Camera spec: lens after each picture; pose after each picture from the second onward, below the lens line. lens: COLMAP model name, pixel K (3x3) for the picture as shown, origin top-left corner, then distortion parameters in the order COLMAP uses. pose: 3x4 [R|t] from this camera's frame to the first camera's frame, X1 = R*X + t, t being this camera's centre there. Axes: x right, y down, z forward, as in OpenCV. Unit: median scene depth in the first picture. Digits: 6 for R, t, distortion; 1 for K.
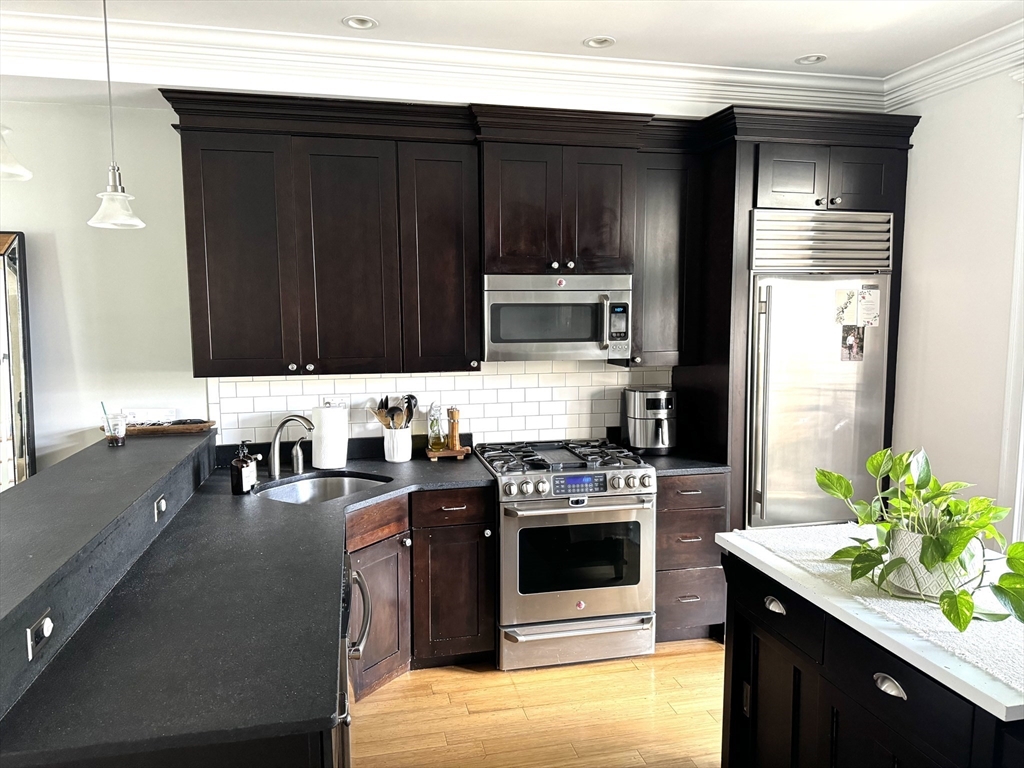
lens RADIAL K [[686.2, 0, 512.0], [0, 686.2, 384.0], [0, 0, 1]] dist [0.083111, -0.081667]
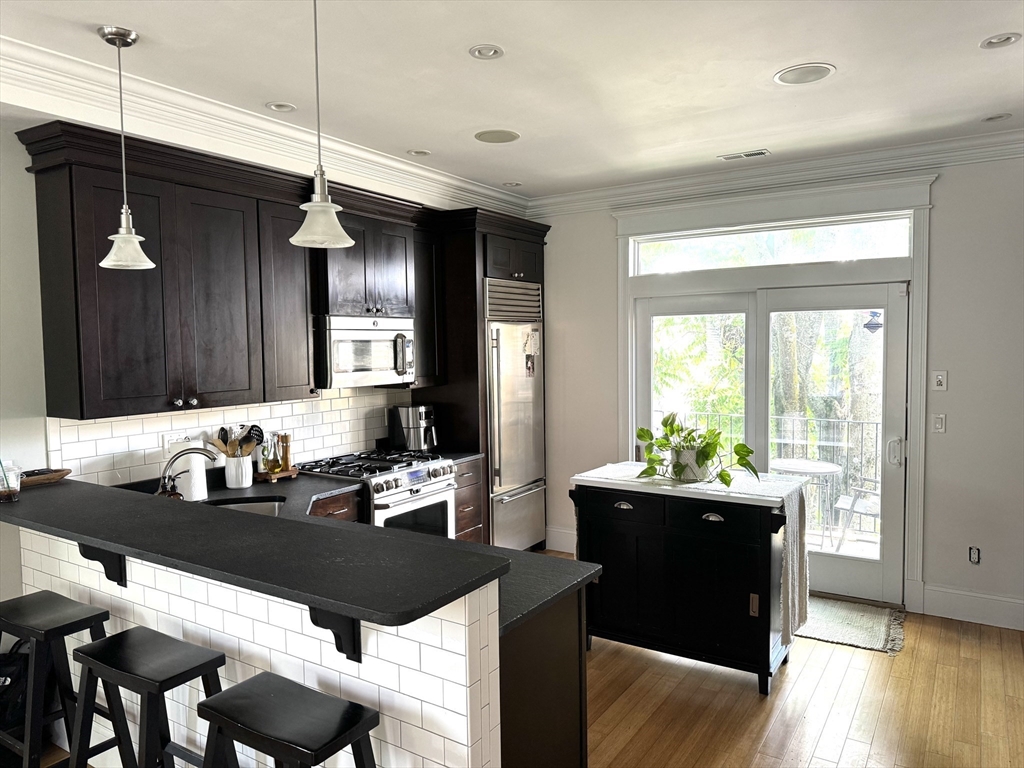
lens RADIAL K [[724.3, 0, 509.2], [0, 724.3, 388.3], [0, 0, 1]] dist [0.094773, -0.102405]
pose [[0.709684, -0.049311, 0.702792, -0.688061], [0.079083, 0.996819, -0.009917, 0.003353], [-0.700067, 0.062617, 0.711326, -0.113475]]
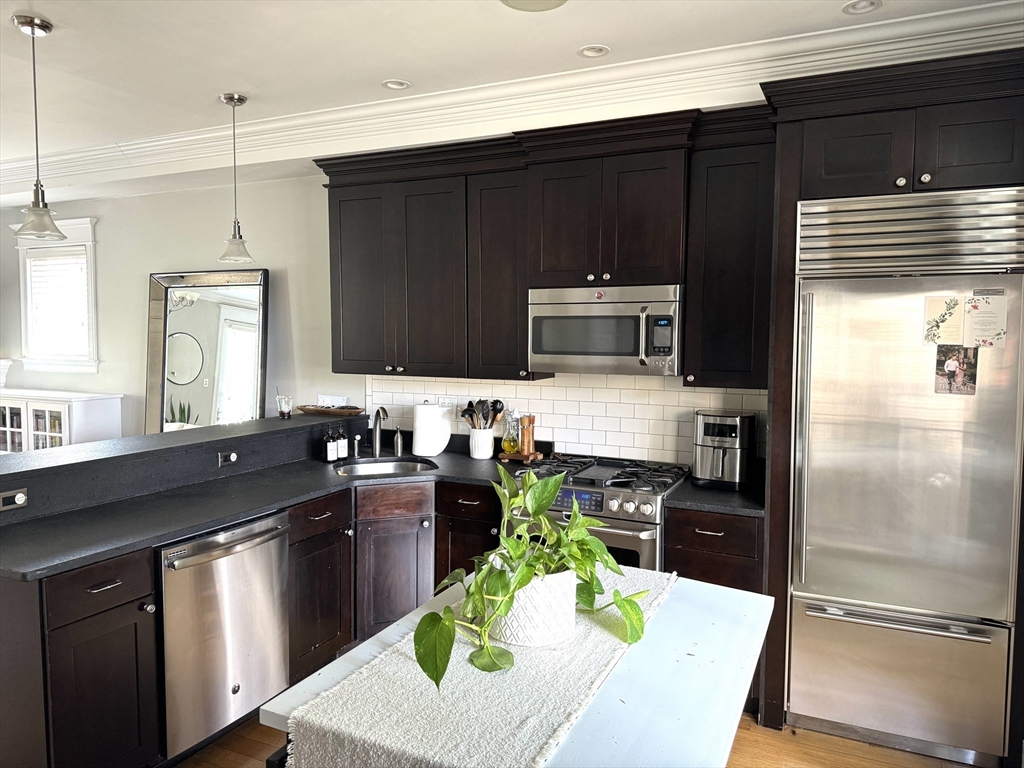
lens RADIAL K [[724.3, 0, 509.2], [0, 724.3, 388.3], [0, 0, 1]] dist [0.094773, -0.102405]
pose [[0.785119, 0.059271, -0.616502, 0.606126], [-0.069928, 0.997529, 0.006849, -0.012373], [0.615384, 0.037733, 0.787323, 0.109887]]
